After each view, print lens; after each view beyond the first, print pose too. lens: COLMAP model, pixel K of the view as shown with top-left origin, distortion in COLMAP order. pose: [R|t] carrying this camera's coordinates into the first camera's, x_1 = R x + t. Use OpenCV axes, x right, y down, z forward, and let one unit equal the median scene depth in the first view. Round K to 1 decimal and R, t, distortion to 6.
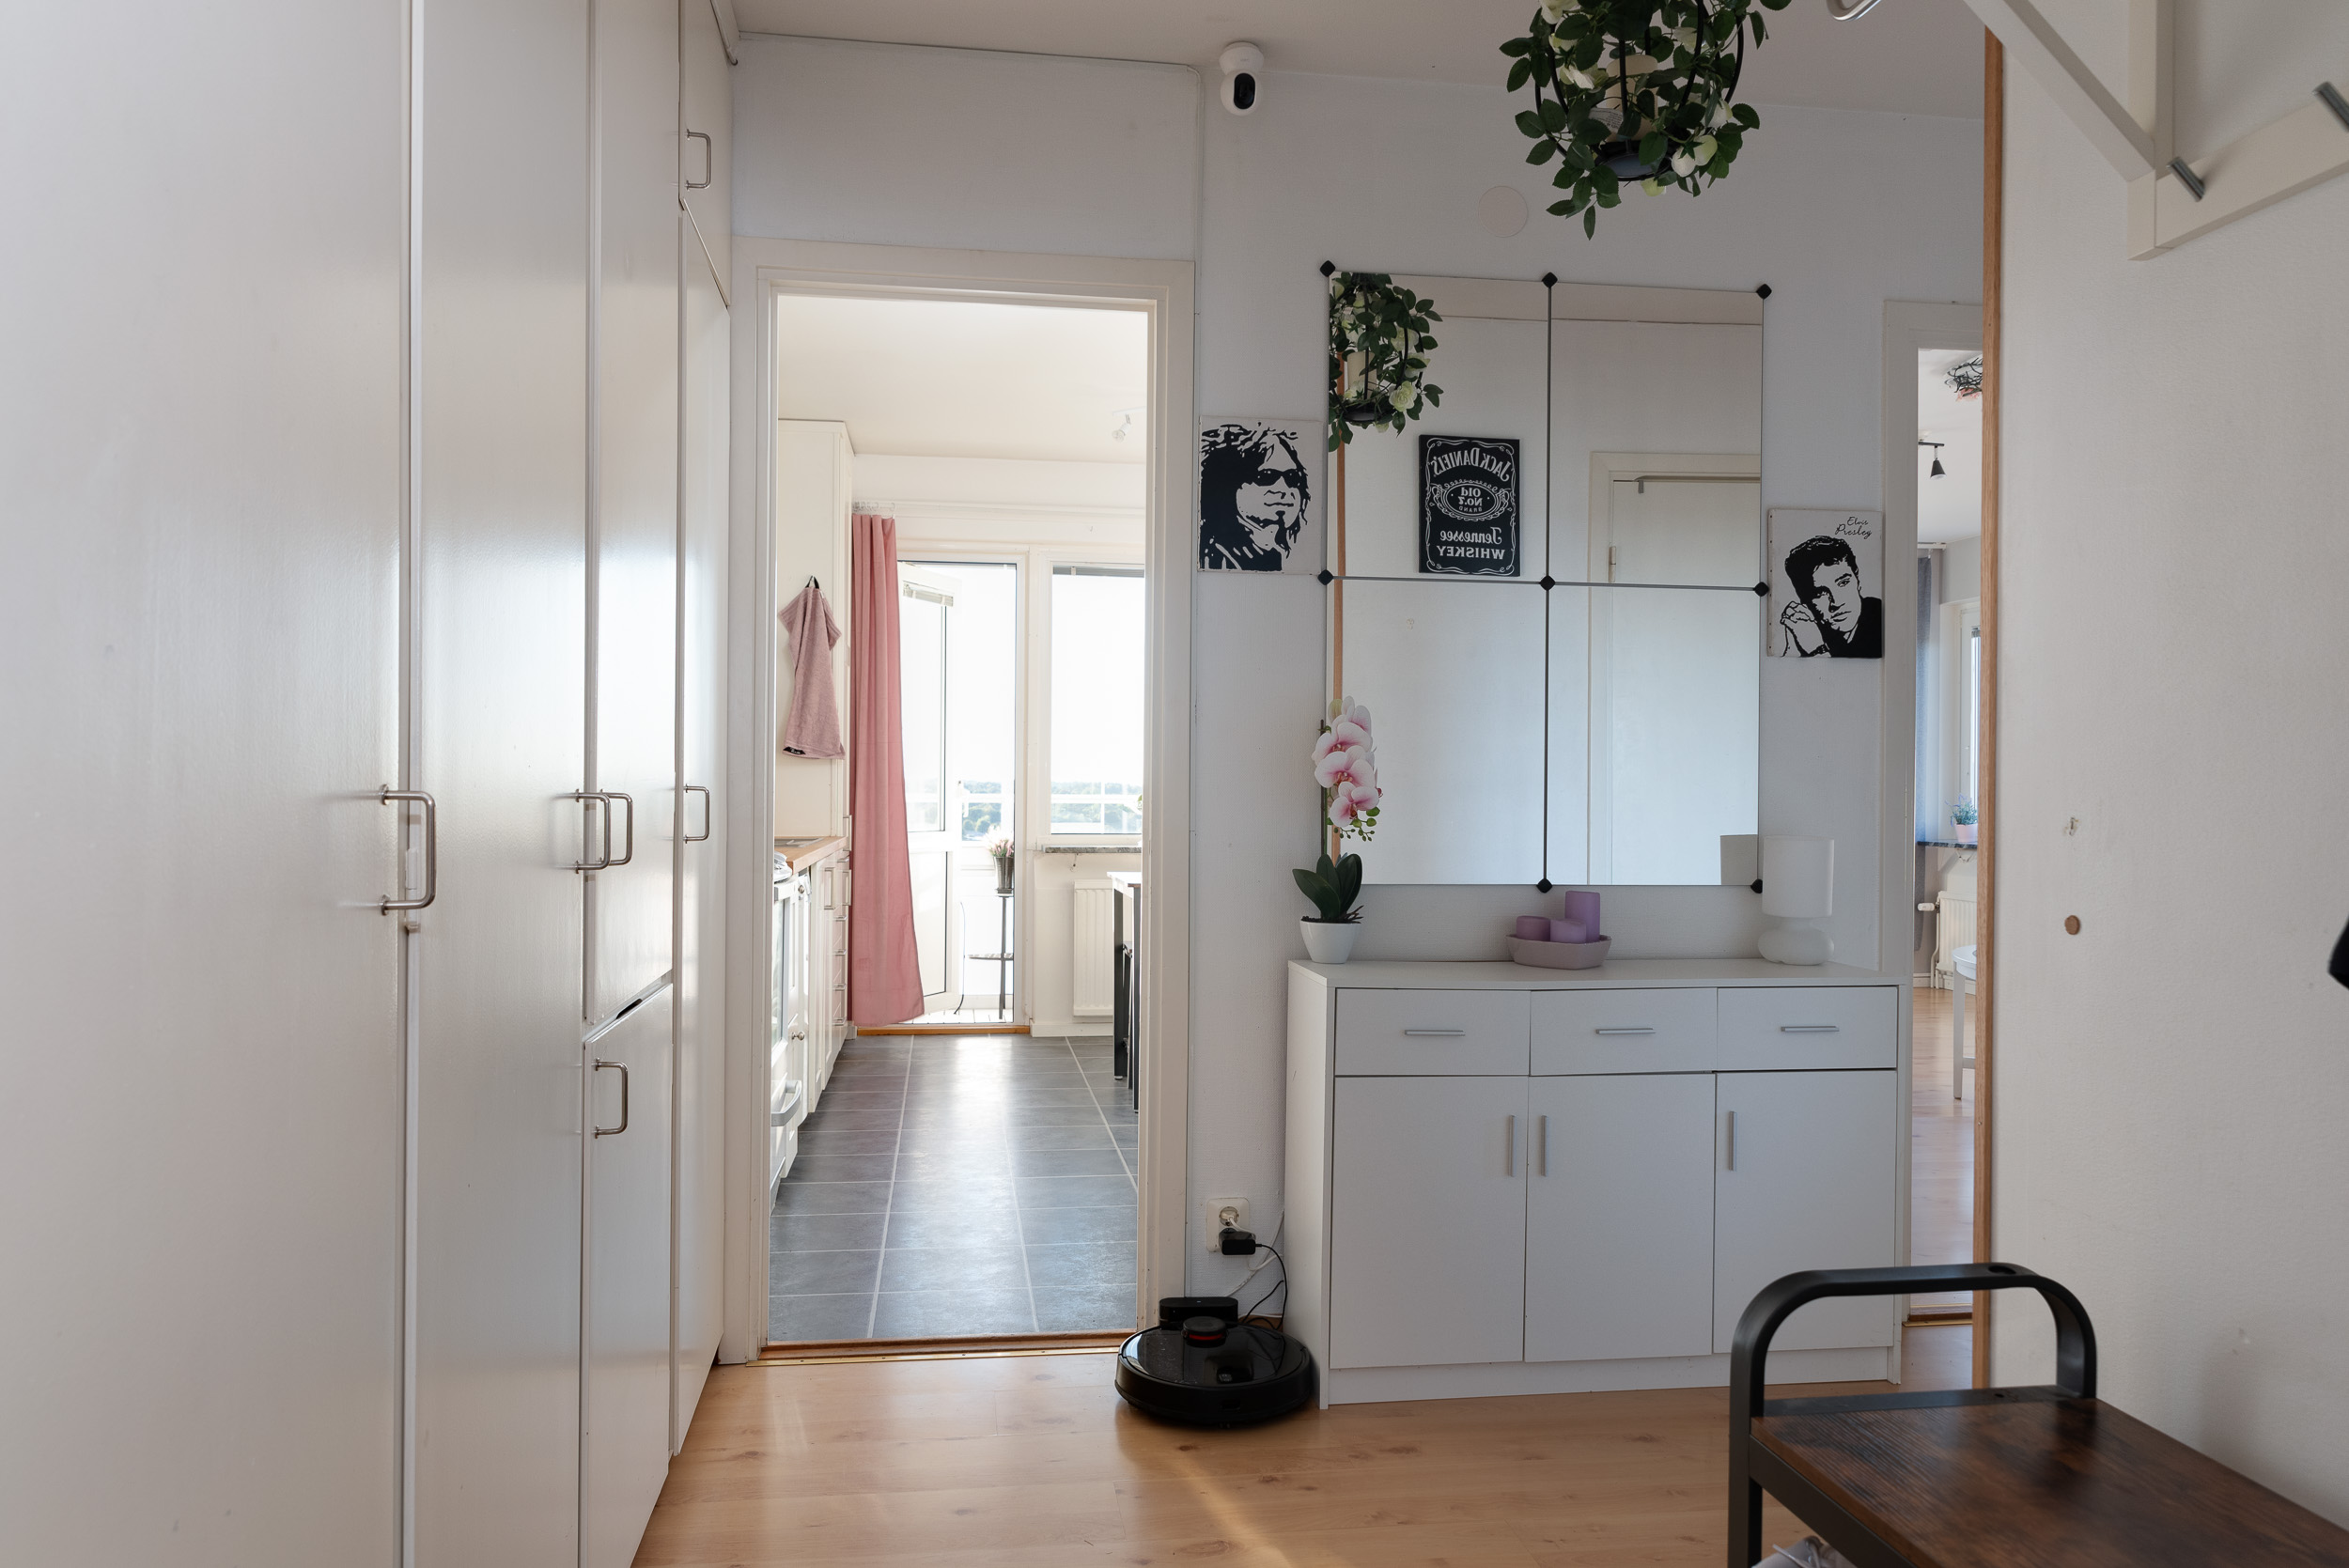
lens RADIAL K [[1589.5, 0, 1171.0], [0, 1589.5, 781.3], [0, 0, 1]] dist [0.004522, 0.001869]
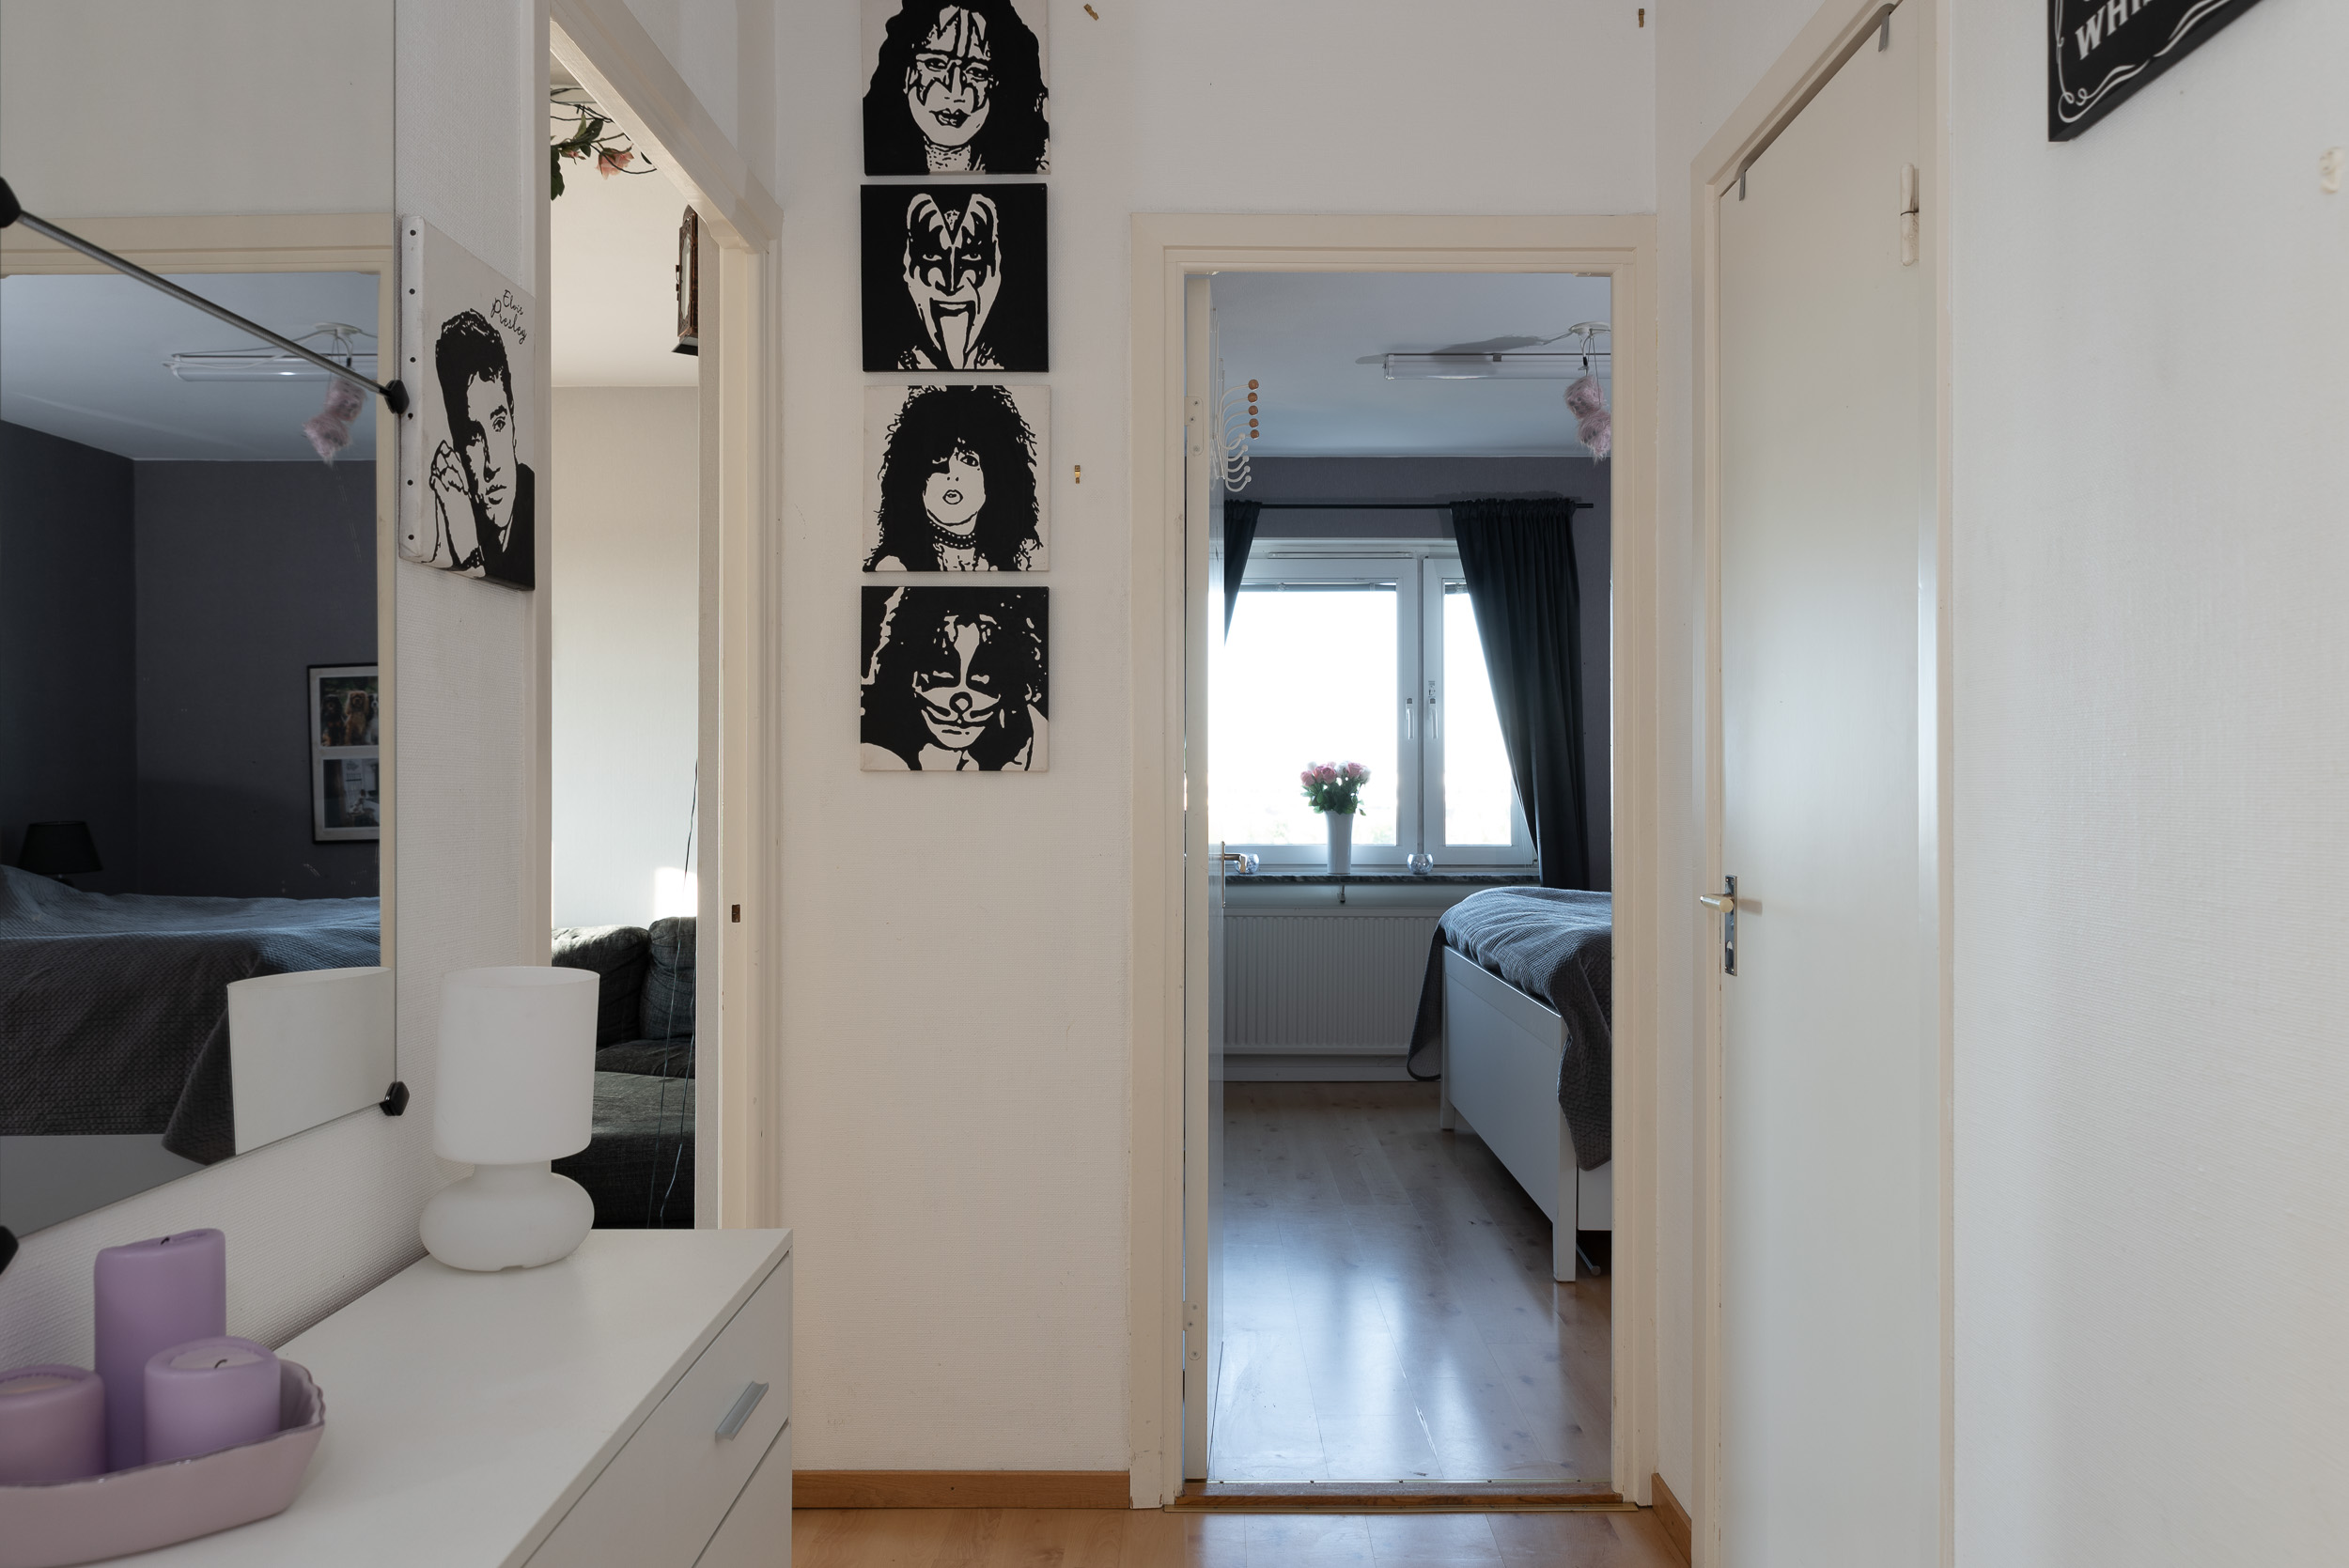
lens RADIAL K [[1589.5, 0, 1175.9], [0, 1589.5, 772.4], [0, 0, 1]] dist [0.004522, 0.001869]
pose [[0.146009, -0.006754, 0.989260, -0.017970], [0.001116, 0.999977, 0.006662, -0.023677], [-0.989283, 0.000131, 0.146013, 0.732405]]
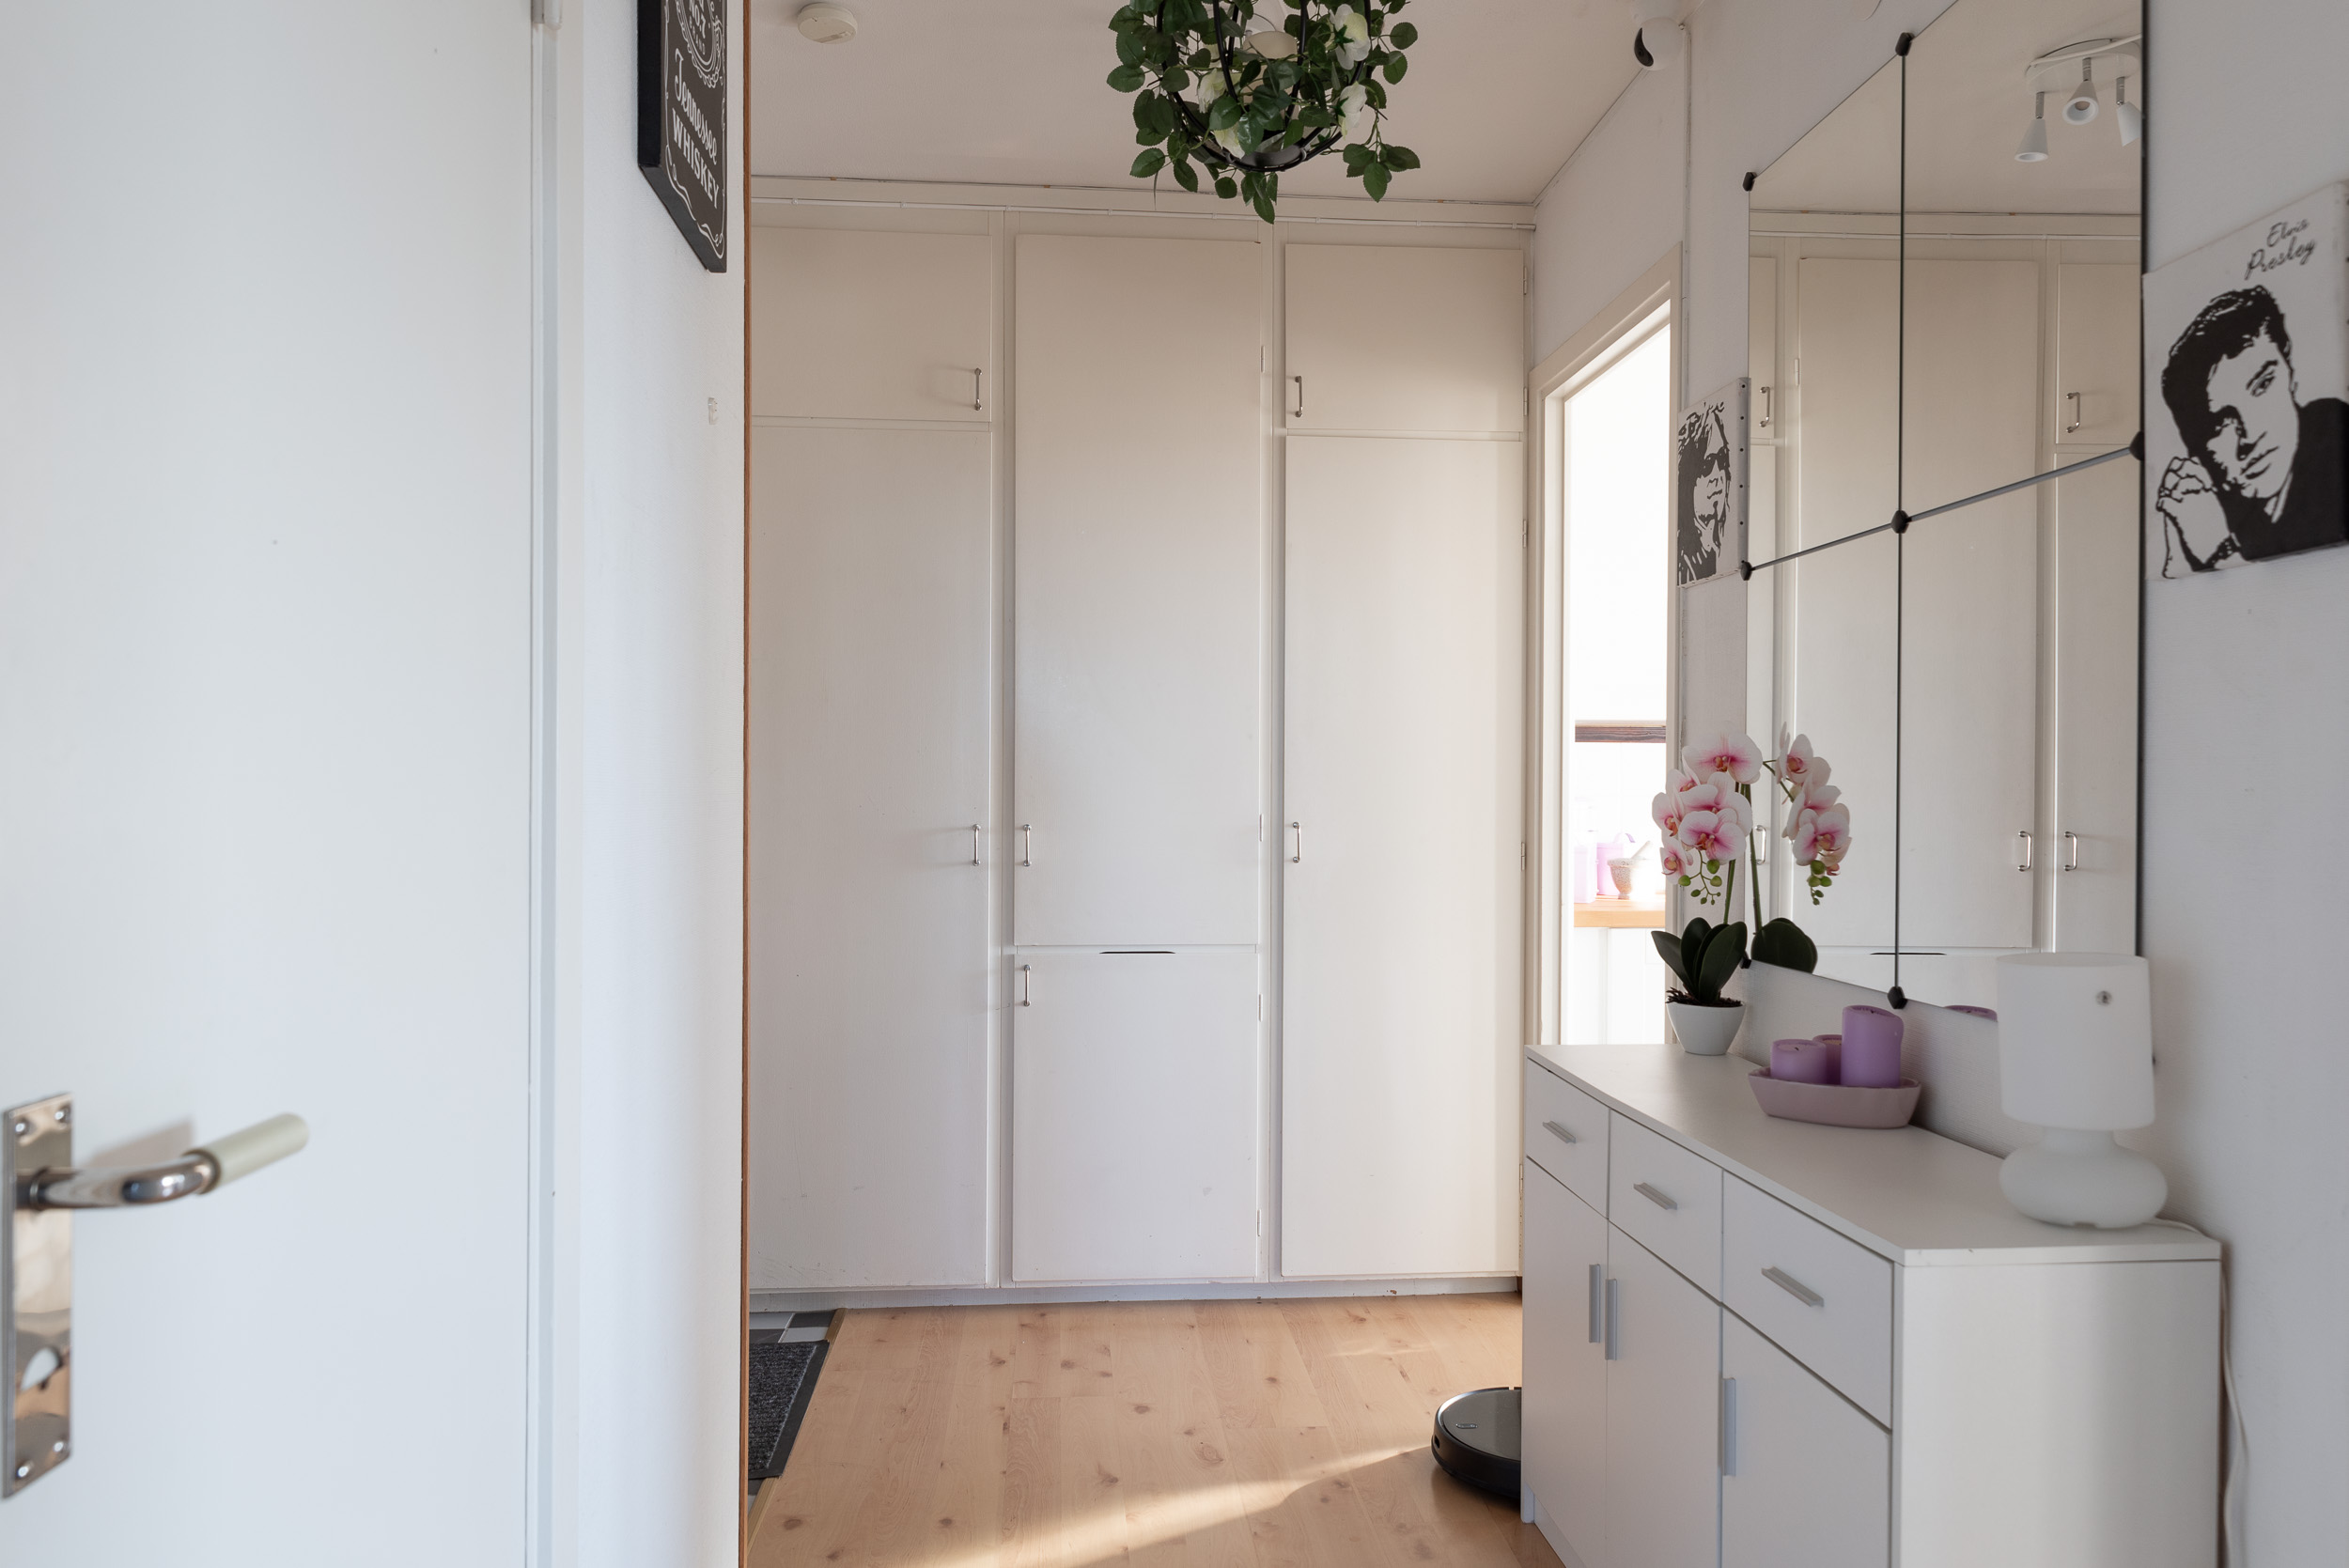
lens RADIAL K [[1589.5, 0, 1170.3], [0, 1589.5, 794.6], [0, 0, 1]] dist [0.004522, 0.001869]
pose [[-0.062198, -0.007023, -0.998039, 0.872194], [-0.001367, 0.999975, -0.006952, -0.010639], [0.998063, 0.000932, -0.062206, 0.733526]]
